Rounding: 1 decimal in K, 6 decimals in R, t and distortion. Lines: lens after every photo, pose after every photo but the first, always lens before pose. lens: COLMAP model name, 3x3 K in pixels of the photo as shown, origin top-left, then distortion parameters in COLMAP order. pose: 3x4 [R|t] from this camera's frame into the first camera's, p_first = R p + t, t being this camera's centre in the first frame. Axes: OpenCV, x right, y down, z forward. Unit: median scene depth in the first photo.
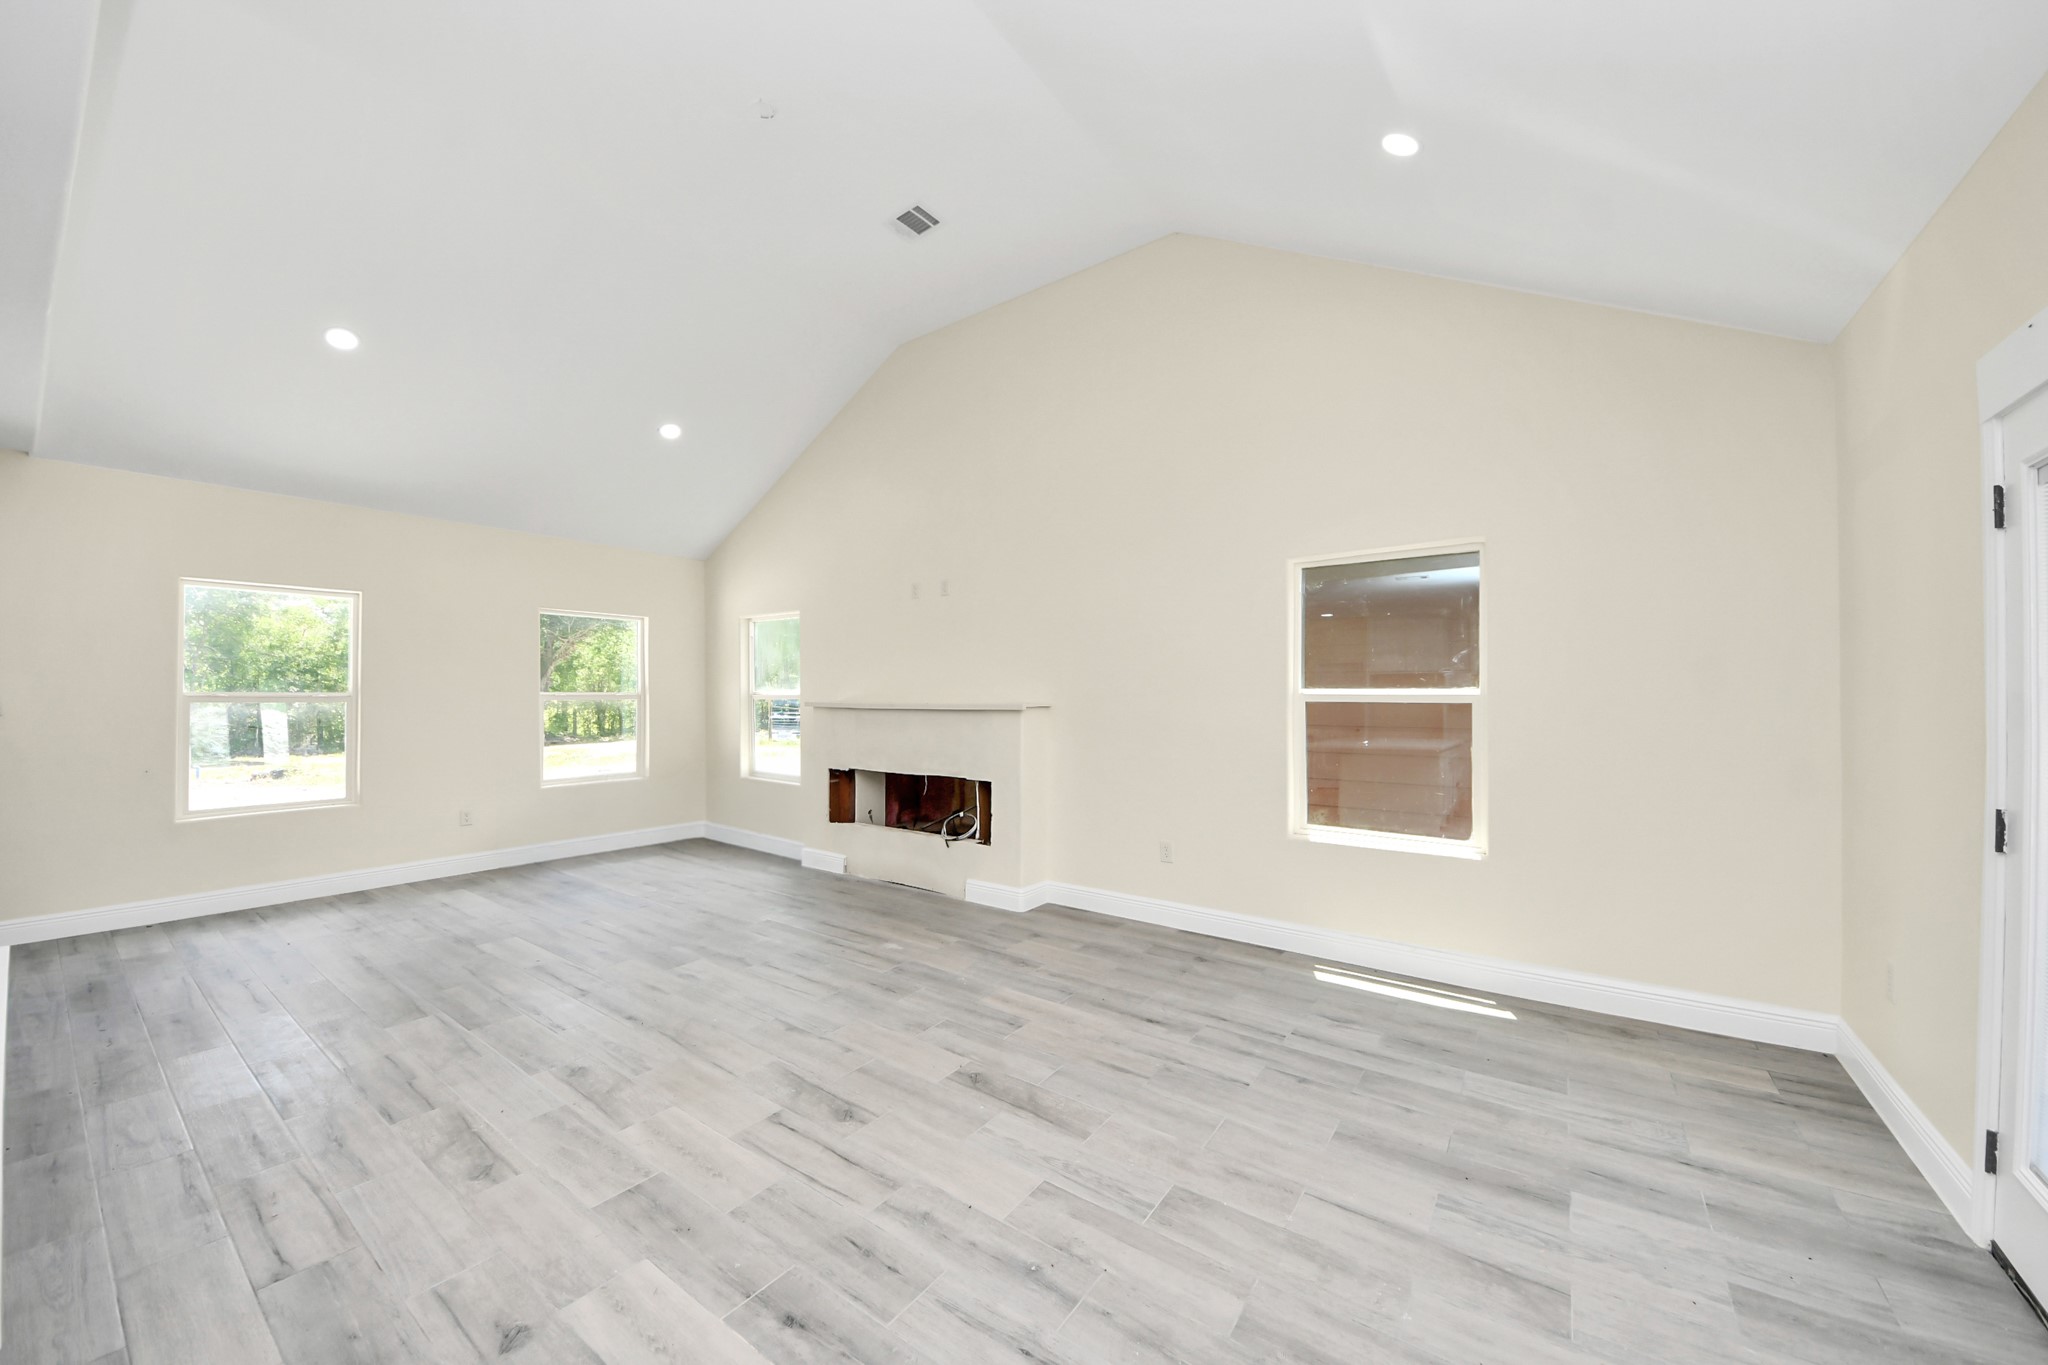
lens RADIAL K [[746.1, 0, 1022.7], [0, 746.1, 668.1], [0, 0, 1]] dist [0.011427, -0.008313]
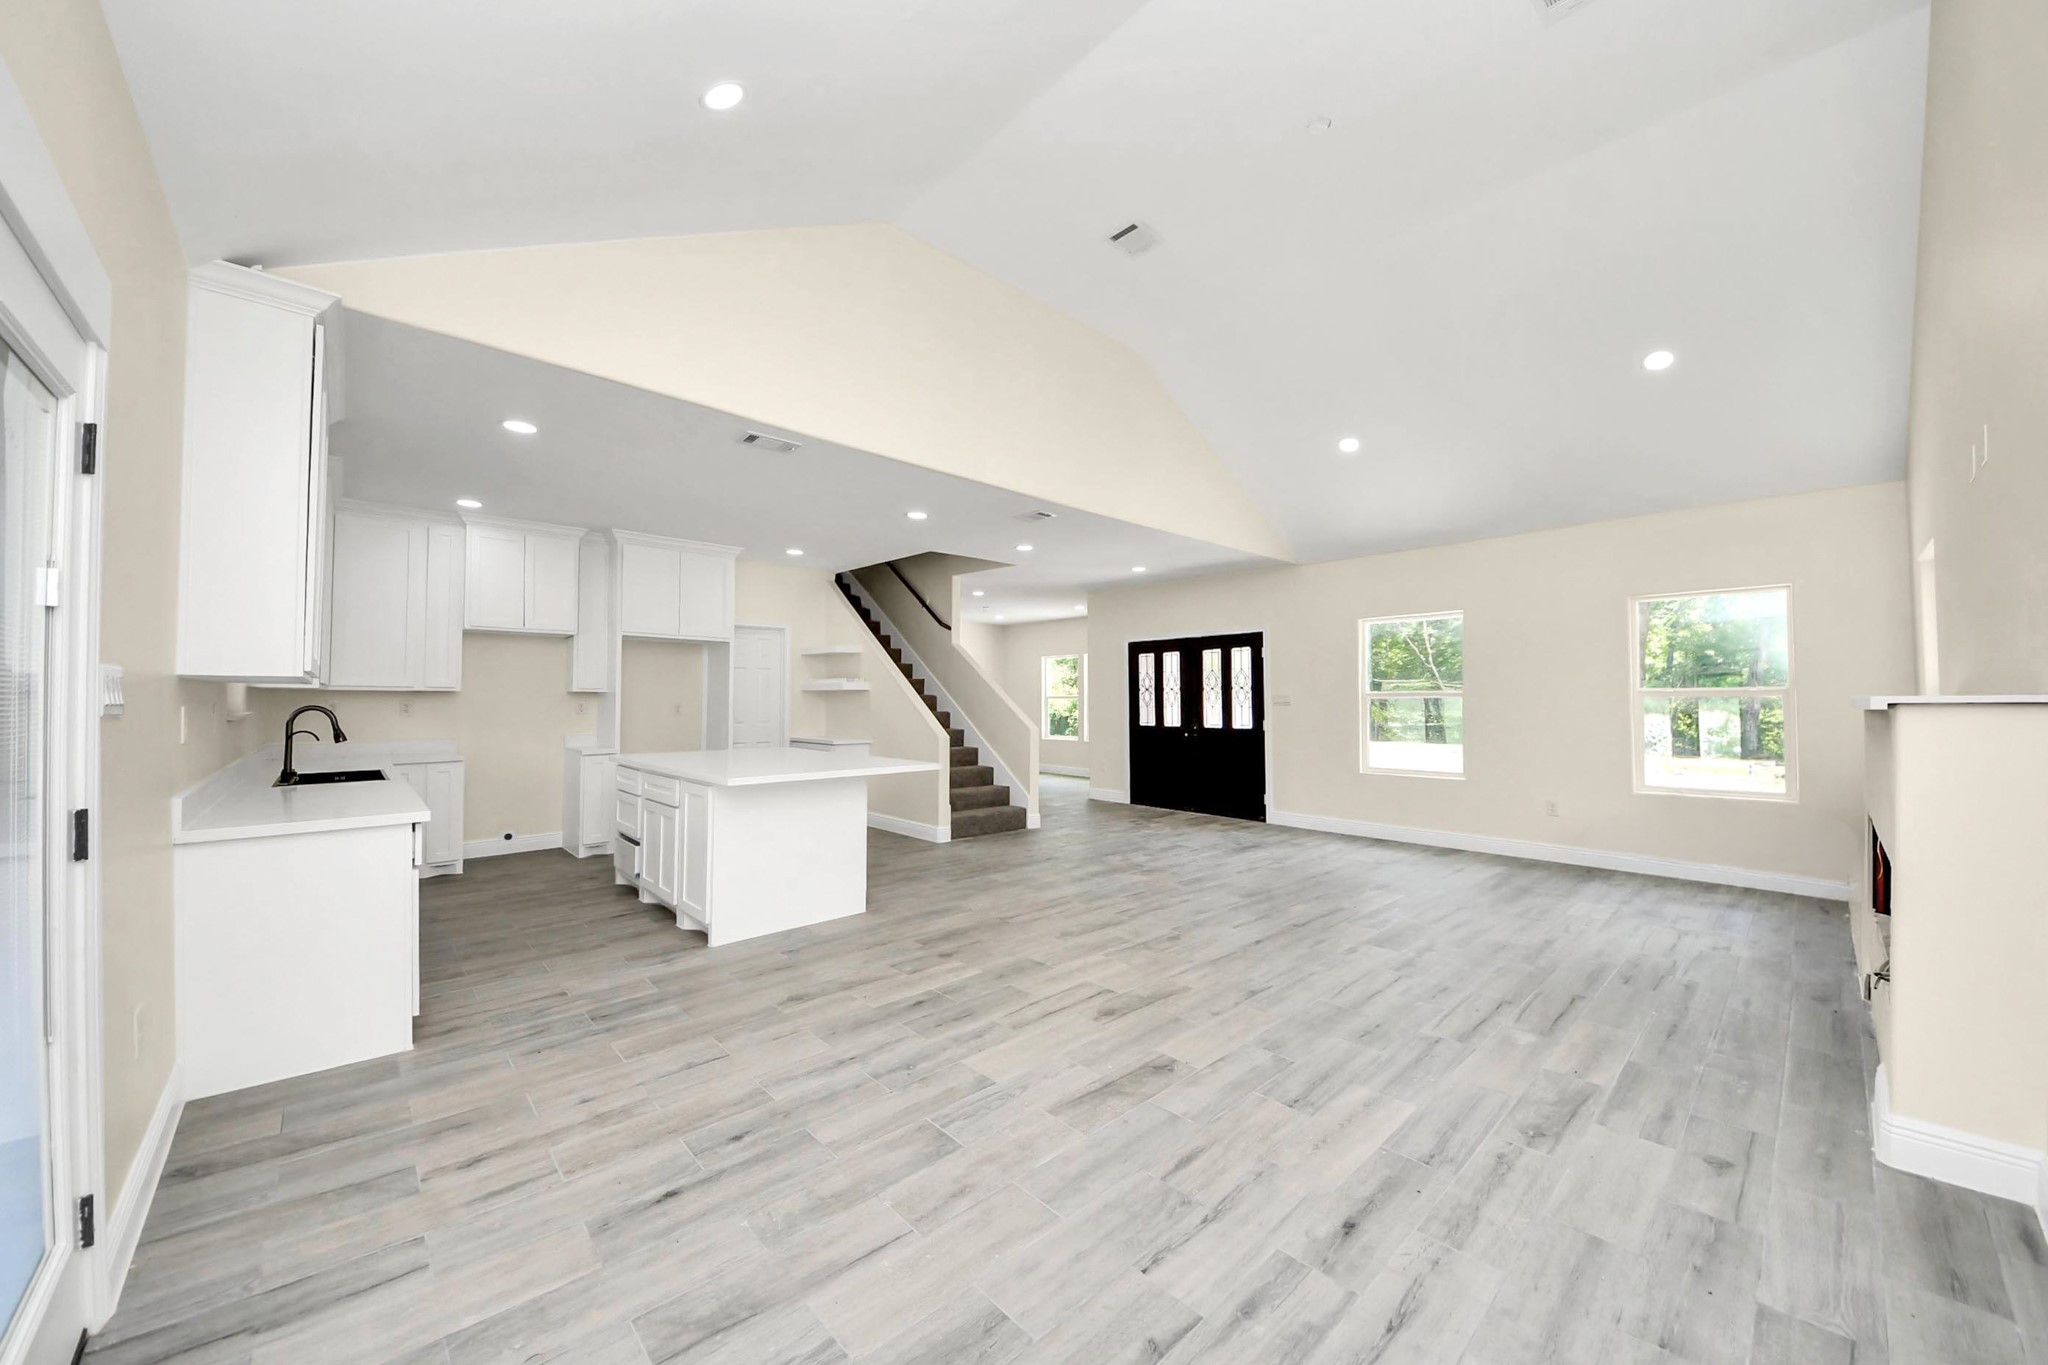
lens RADIAL K [[746.1, 0, 1010.9], [0, 746.1, 671.0], [0, 0, 1]] dist [0.011427, -0.008313]
pose [[-0.216657, -0.034247, -0.975647, 0.769155], [0.030769, 0.998648, -0.041887, 0.044620], [0.975763, -0.039095, -0.215311, 0.822240]]
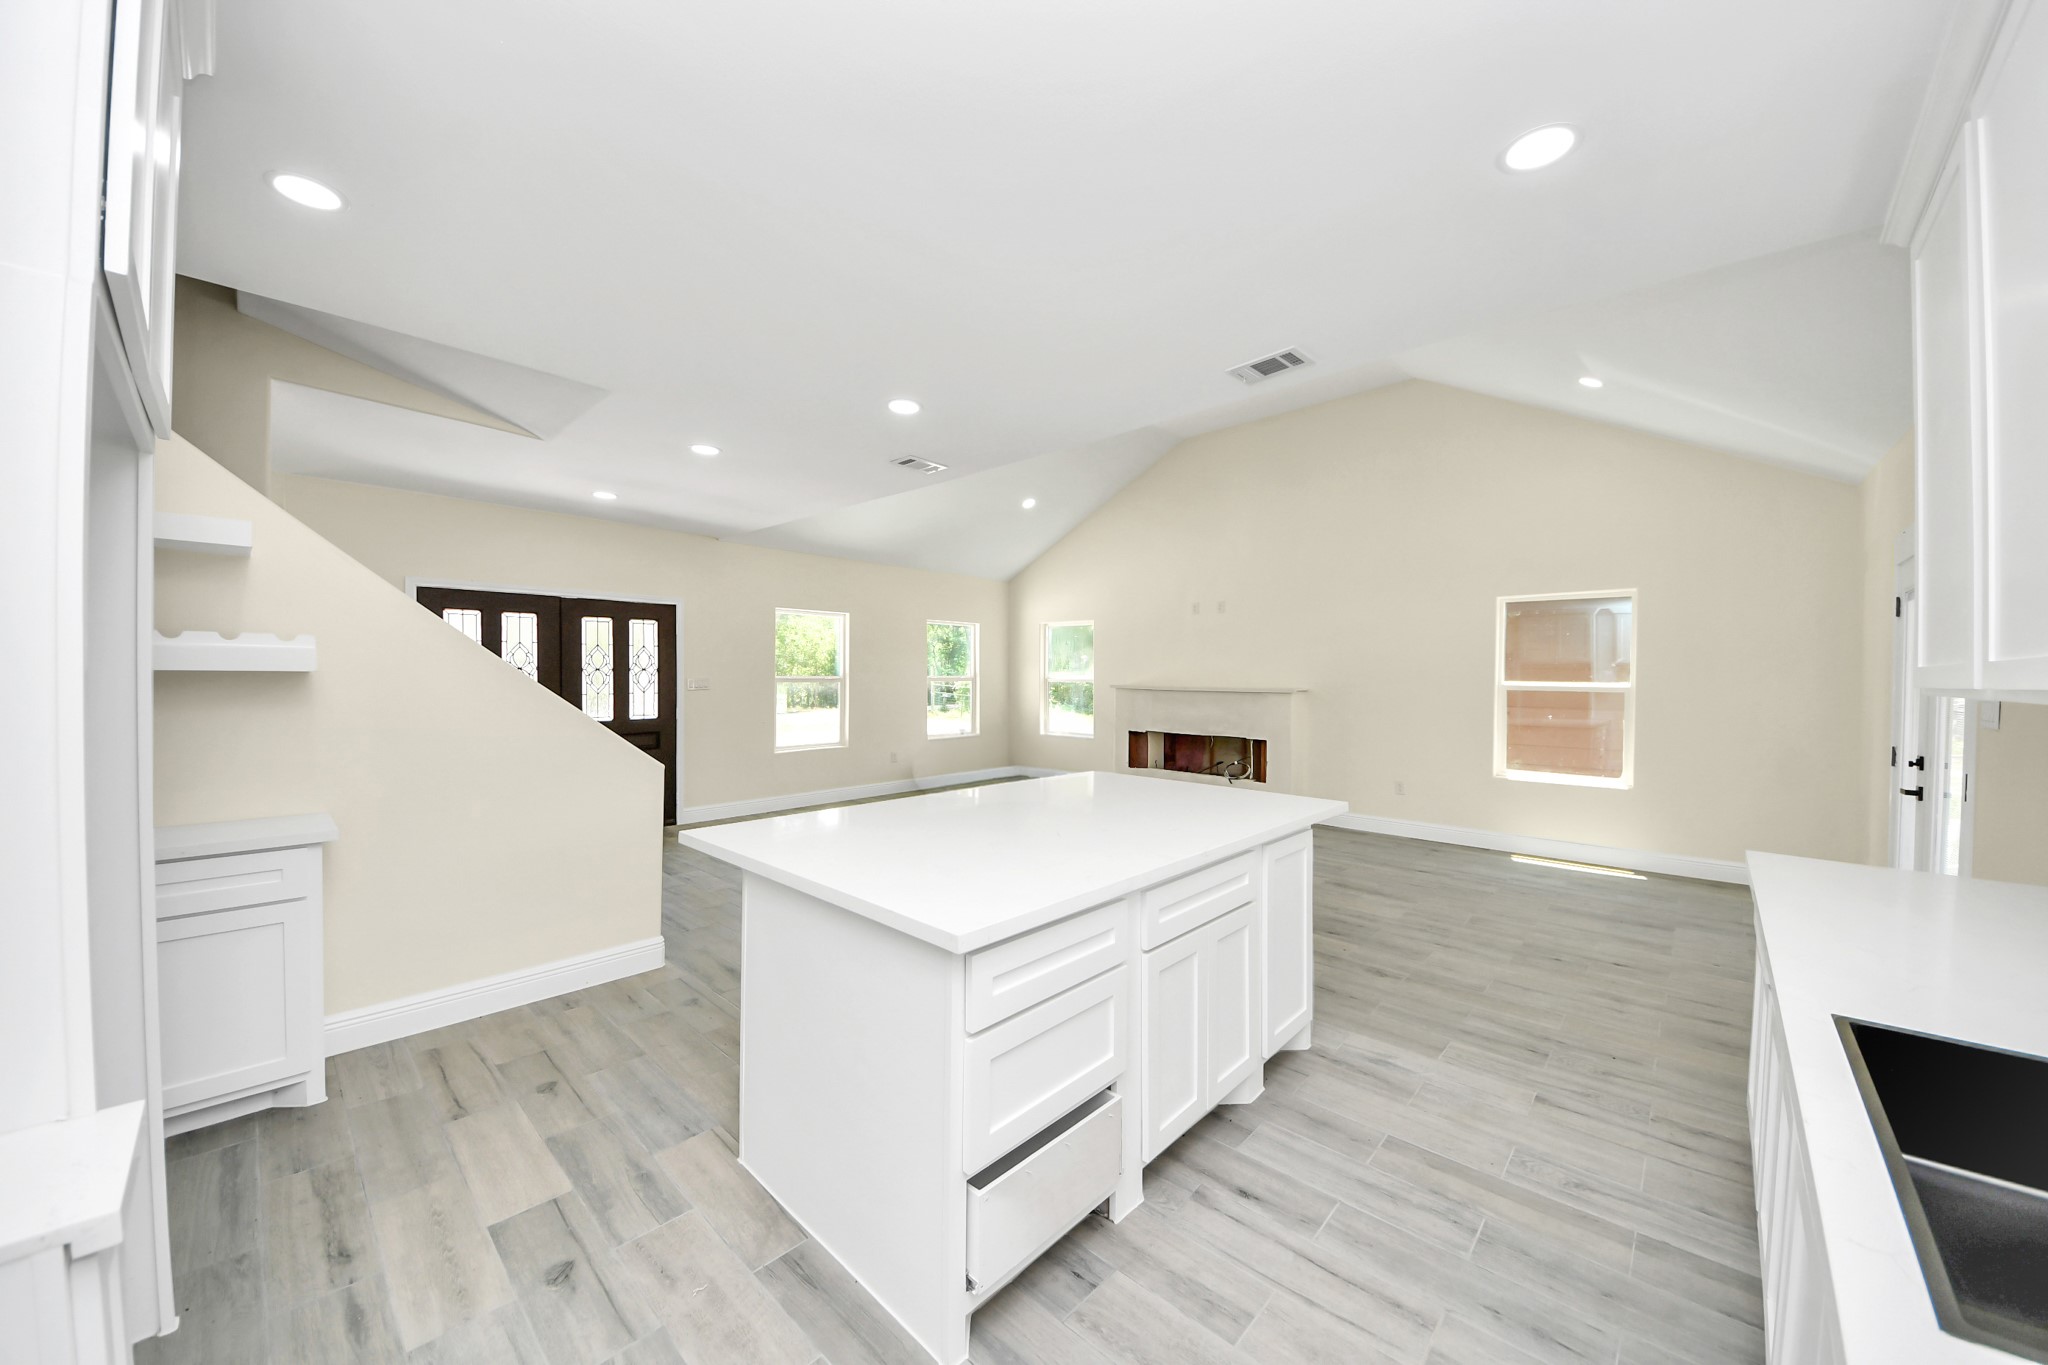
lens RADIAL K [[746.1, 0, 1043.6], [0, 746.1, 659.9], [0, 0, 1]] dist [0.011427, -0.008313]
pose [[0.994418, 0.007588, -0.105236, -0.498601], [-0.006433, 0.999915, 0.011312, -0.031542], [0.105313, -0.010572, 0.994383, -0.773786]]
